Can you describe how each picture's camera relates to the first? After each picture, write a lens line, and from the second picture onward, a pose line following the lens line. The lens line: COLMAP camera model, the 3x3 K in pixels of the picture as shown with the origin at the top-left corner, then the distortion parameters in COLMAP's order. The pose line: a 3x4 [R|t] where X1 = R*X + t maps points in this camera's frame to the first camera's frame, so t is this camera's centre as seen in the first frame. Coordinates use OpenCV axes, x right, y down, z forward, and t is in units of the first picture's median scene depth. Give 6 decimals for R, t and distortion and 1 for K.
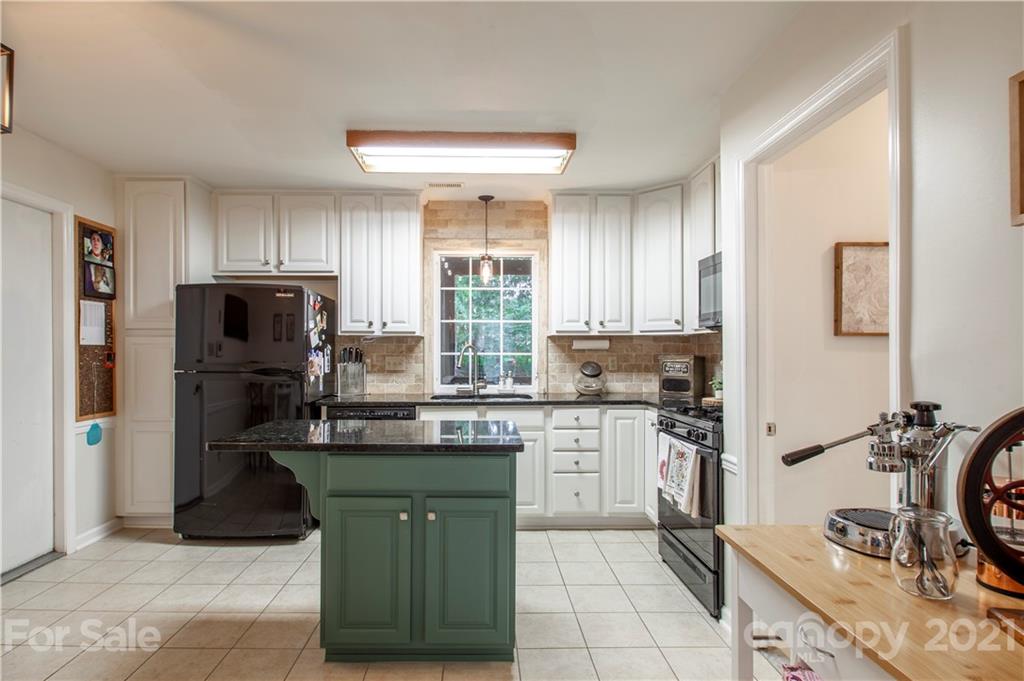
lens RADIAL K [[526.0, 0, 512.4], [0, 526.0, 344.1], [0, 0, 1]] dist [-0.017953, -0.007053]
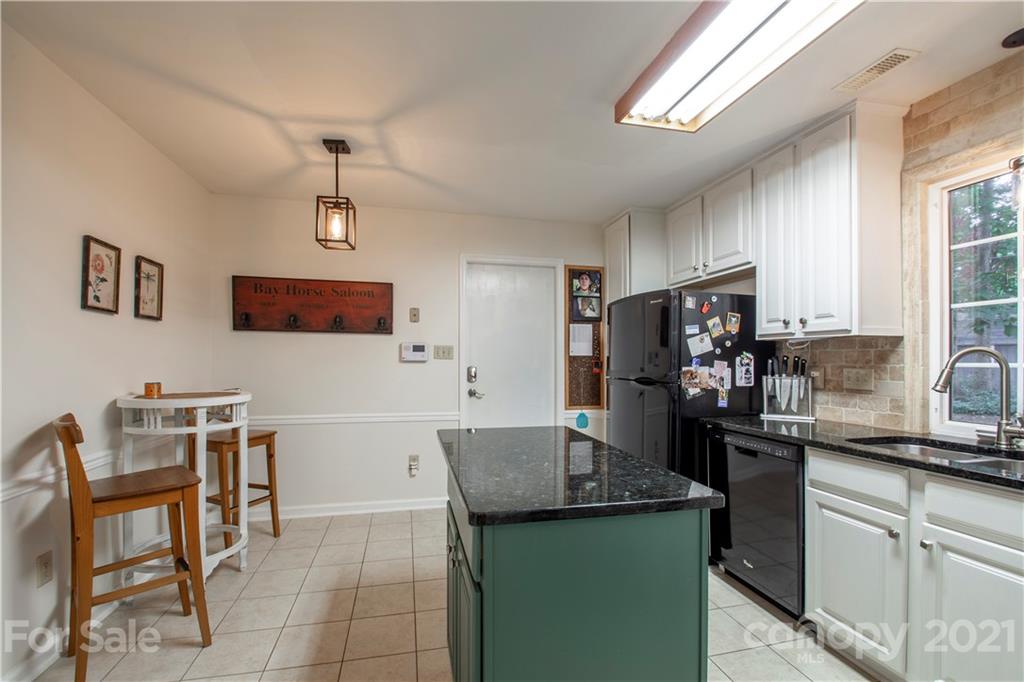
lens RADIAL K [[459.0, 0, 512.1], [0, 459.0, 359.9], [0, 0, 1]] dist [-0.006084, -0.001773]
pose [[0.150232, -0.004249, -0.988642, 0.342819], [0.006318, 0.999974, -0.003338, 0.014488], [0.988631, -0.005745, 0.150255, 0.590163]]
